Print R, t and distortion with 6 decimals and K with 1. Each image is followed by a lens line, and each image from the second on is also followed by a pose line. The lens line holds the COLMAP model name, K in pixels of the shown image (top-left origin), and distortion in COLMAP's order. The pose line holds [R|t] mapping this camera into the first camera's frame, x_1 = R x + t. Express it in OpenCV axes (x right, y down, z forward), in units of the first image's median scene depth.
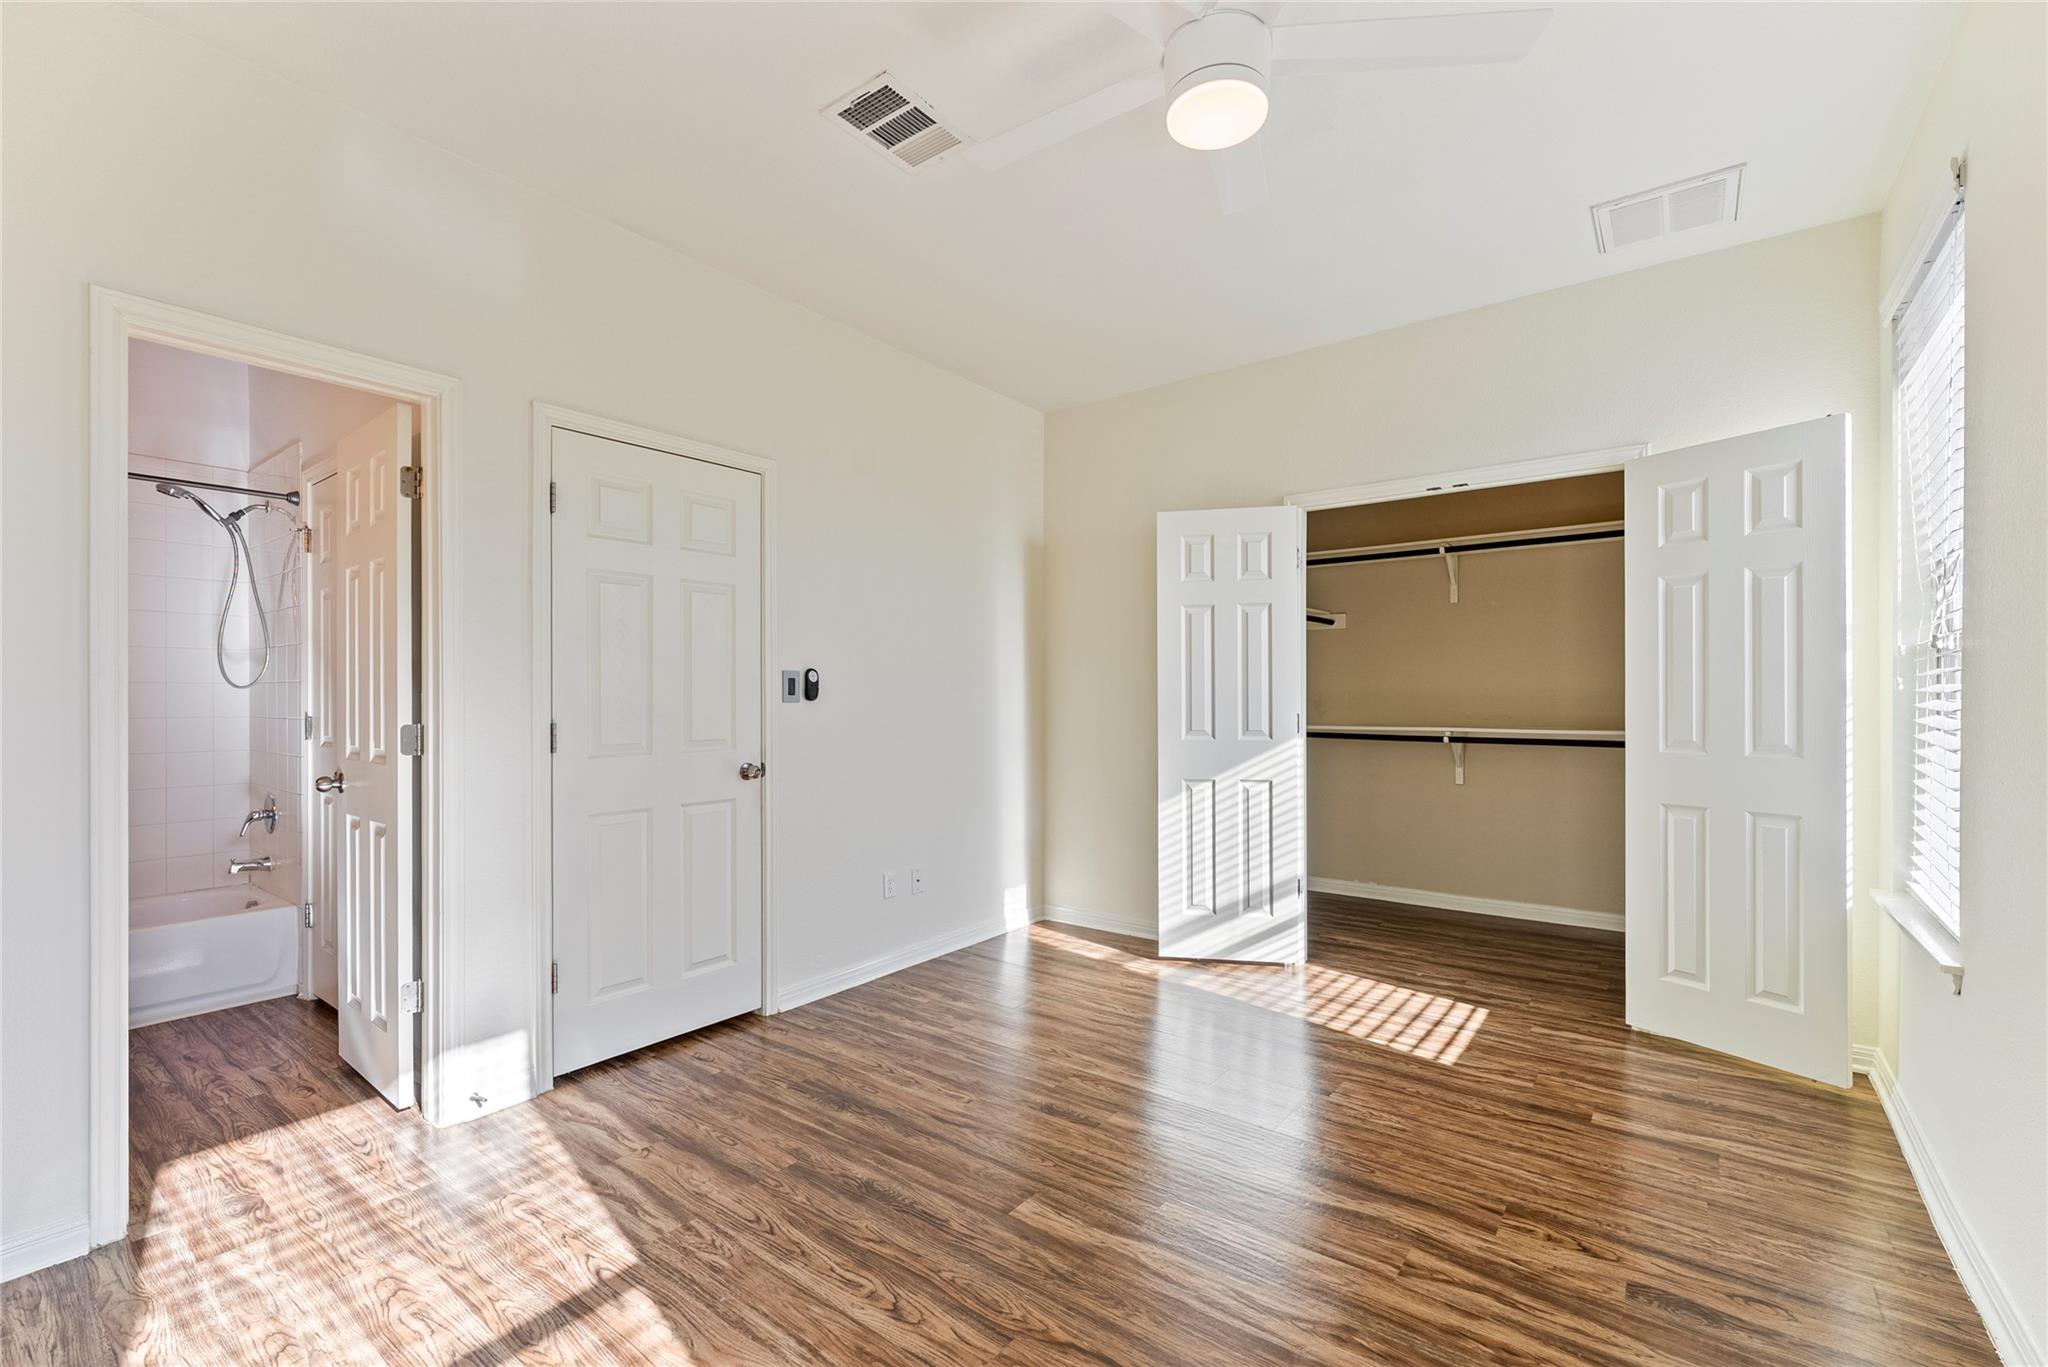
lens RADIAL K [[872.0, 0, 1026.7], [0, 872.0, 695.6], [0, 0, 1]] dist [-0.001576, -0.000263]
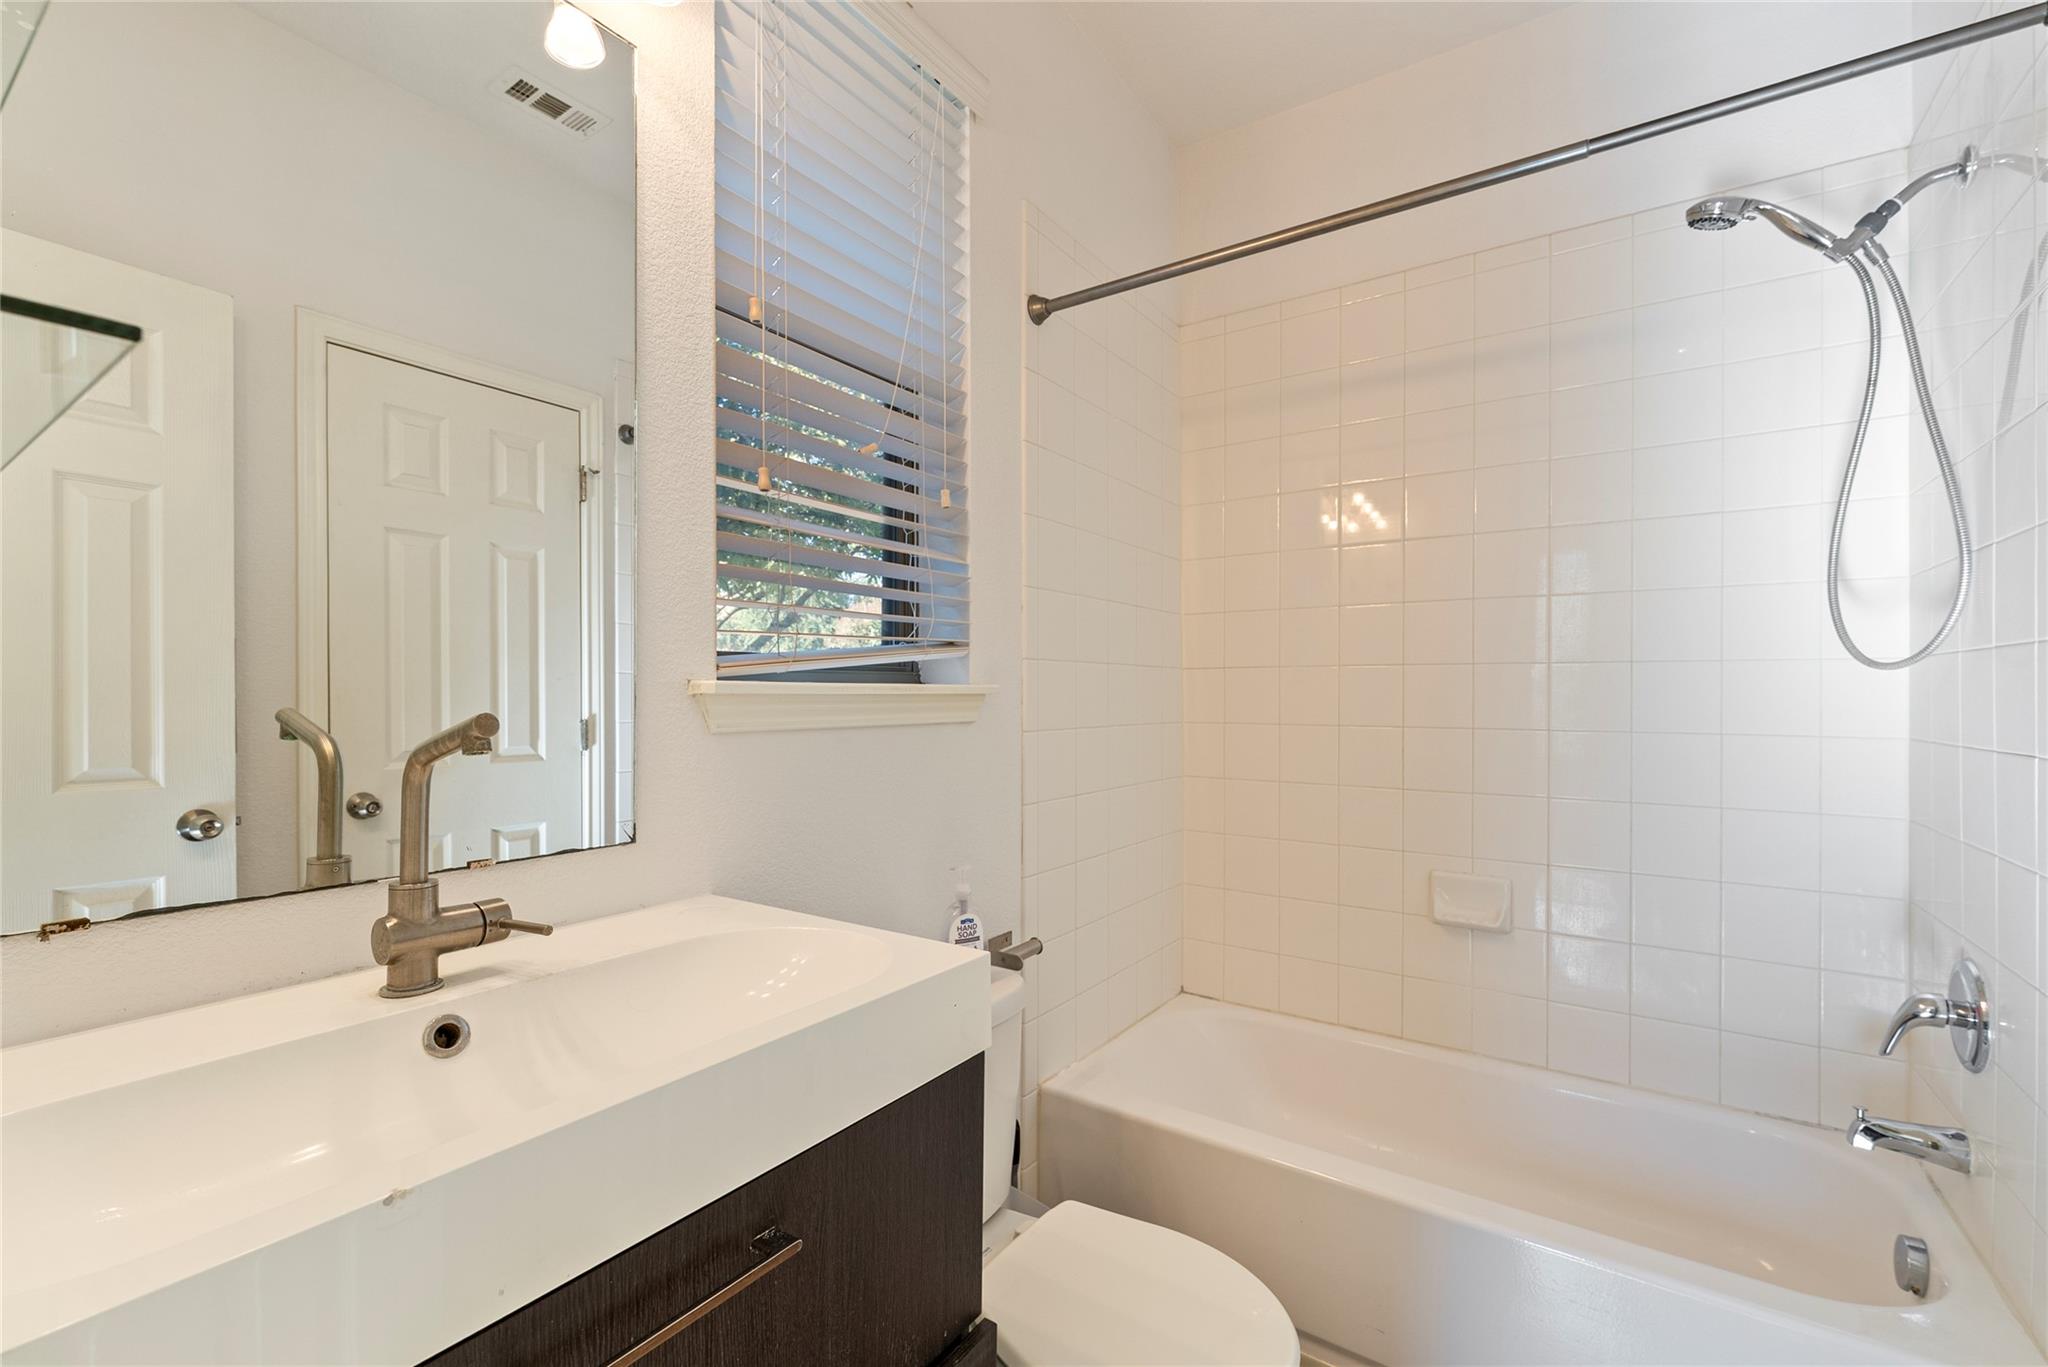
lens RADIAL K [[872.0, 0, 1013.9], [0, 872.0, 696.5], [0, 0, 1]] dist [-0.001576, -0.000263]
pose [[0.042623, 0.001733, -0.999090, -0.854719], [-0.004729, 0.999988, 0.001532, 0.006224], [0.999080, 0.004660, 0.042630, 0.956641]]
